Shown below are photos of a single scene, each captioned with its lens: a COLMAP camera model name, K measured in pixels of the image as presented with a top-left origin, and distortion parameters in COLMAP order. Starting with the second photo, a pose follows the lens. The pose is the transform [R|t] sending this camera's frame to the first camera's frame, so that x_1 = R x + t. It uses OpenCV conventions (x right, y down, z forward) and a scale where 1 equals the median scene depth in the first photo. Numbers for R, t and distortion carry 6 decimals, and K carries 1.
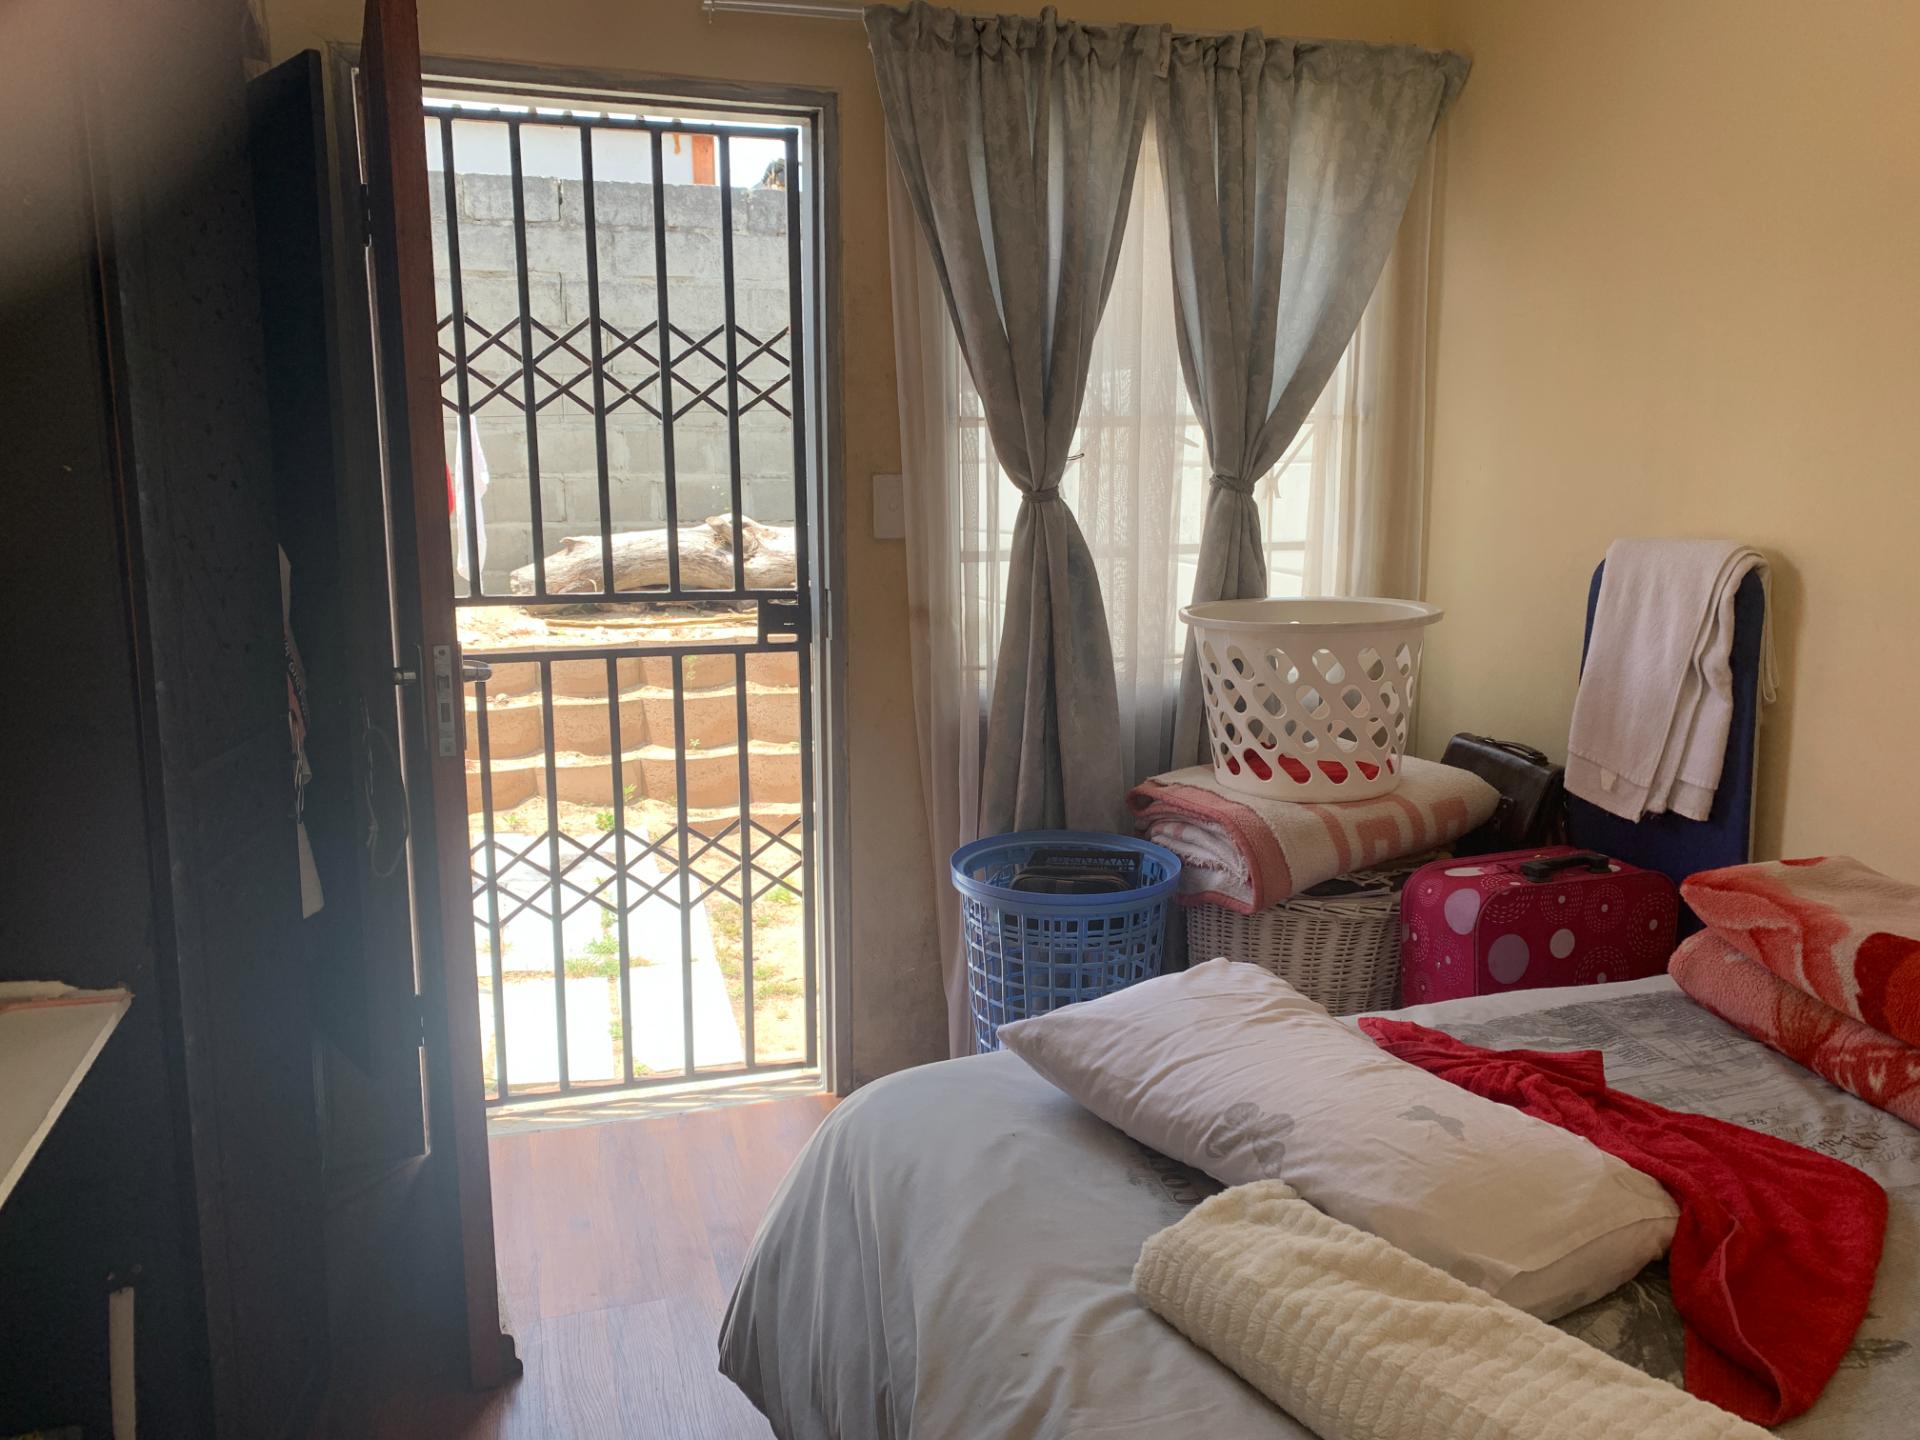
lens RADIAL K [[1469.3, 0, 963.7], [0, 1469.3, 722.8], [0, 0, 1]] dist [0.081662, -0.112778]
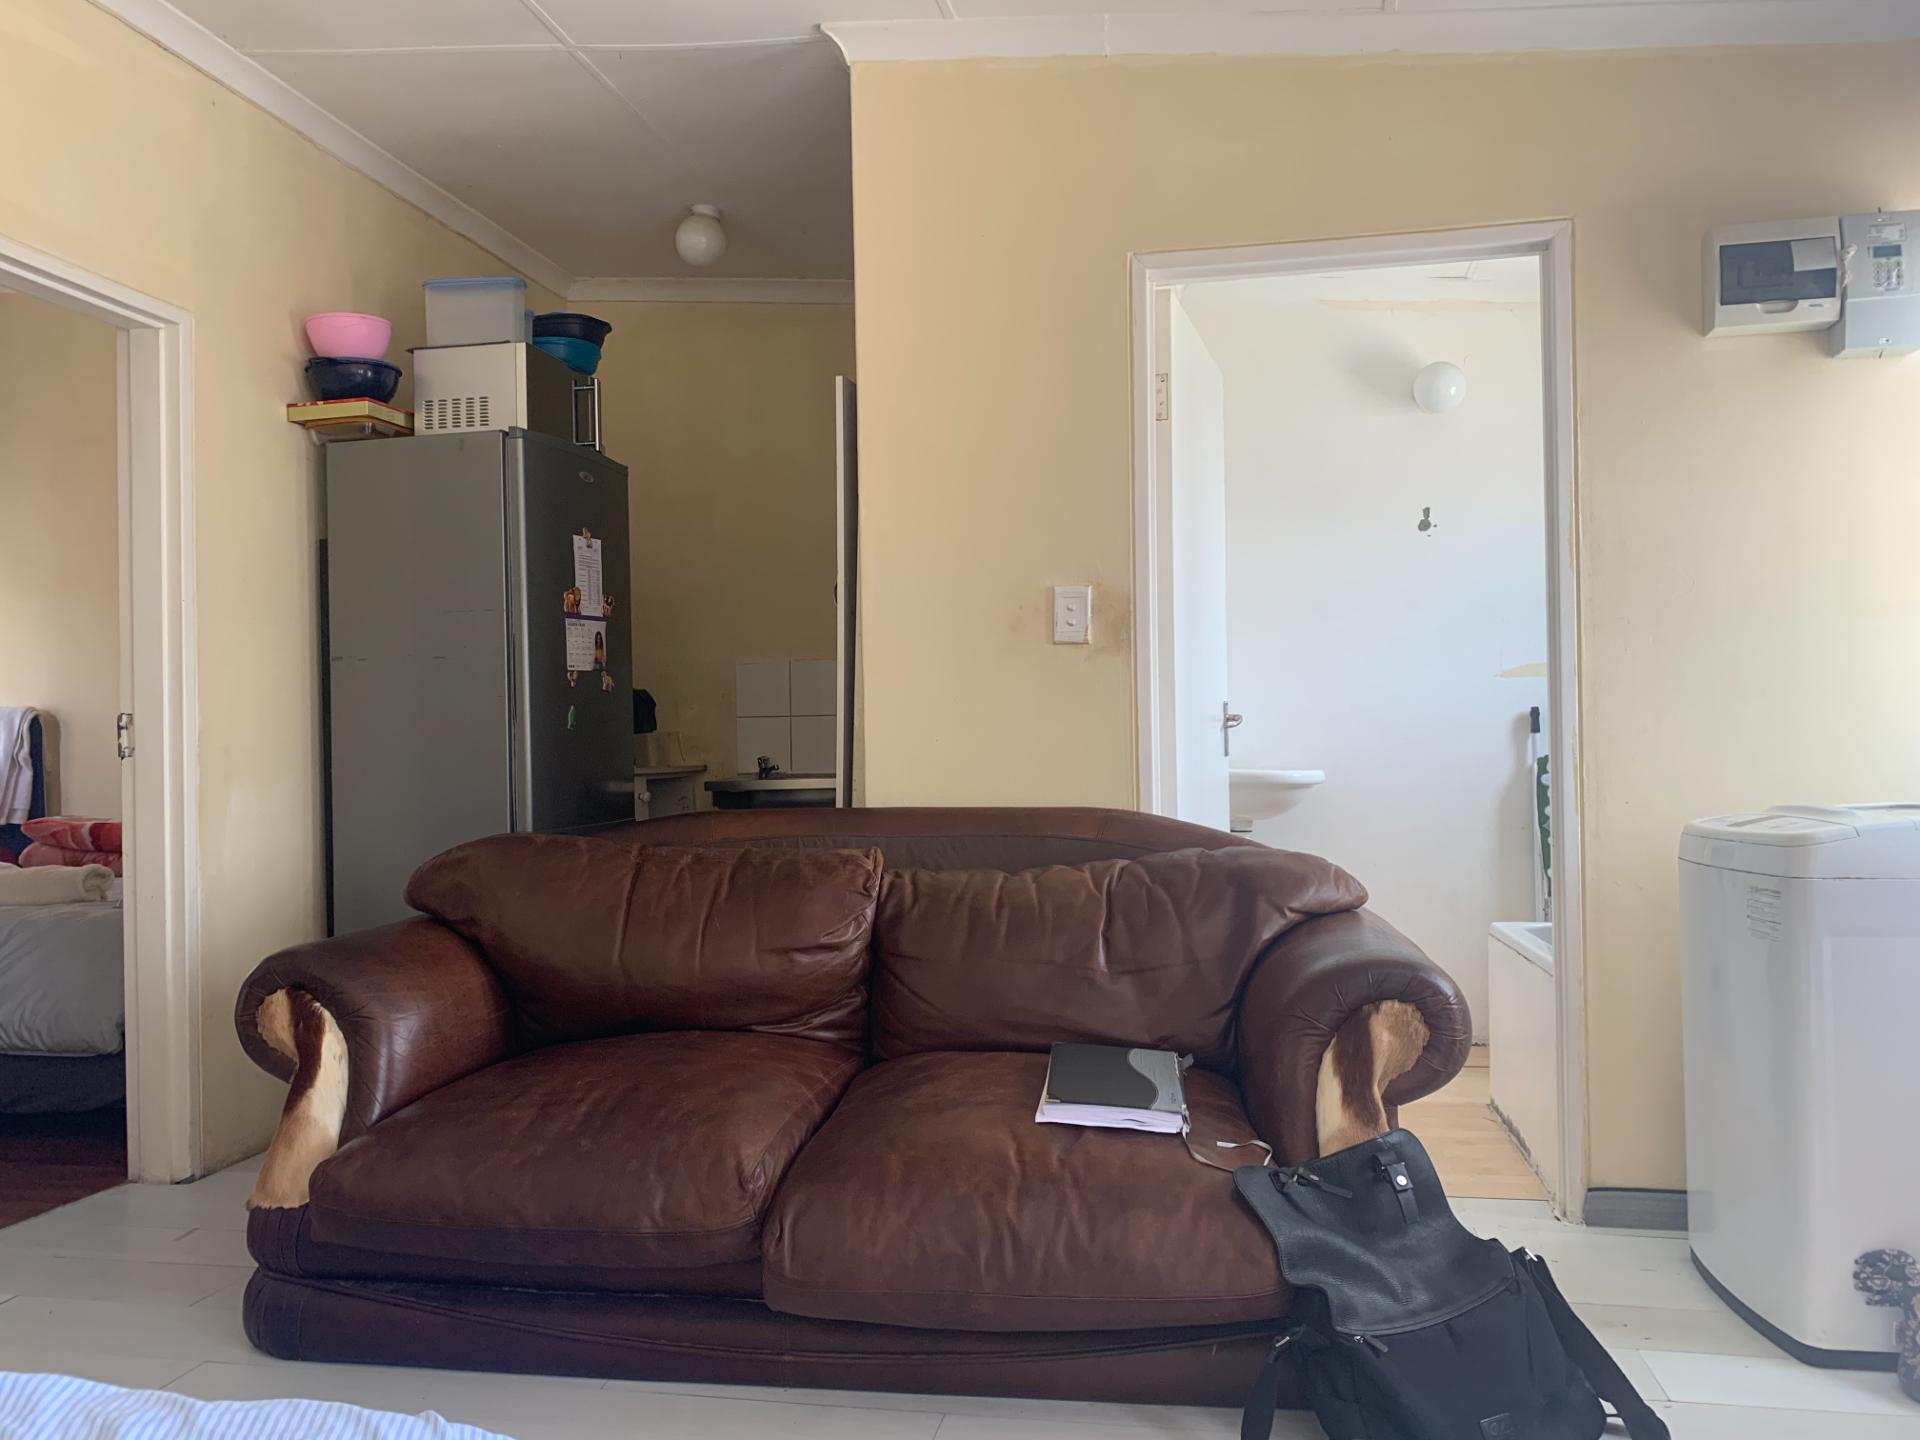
lens RADIAL K [[1458.9, 0, 977.4], [0, 1458.9, 722.1], [0, 0, 1]] dist [0.015242, -0.017224]
pose [[0.476124, -0.001089, 0.879377, -0.729269], [0.168197, 0.981650, -0.089852, 0.327366], [-0.863143, 0.190690, 0.467571, -1.254425]]
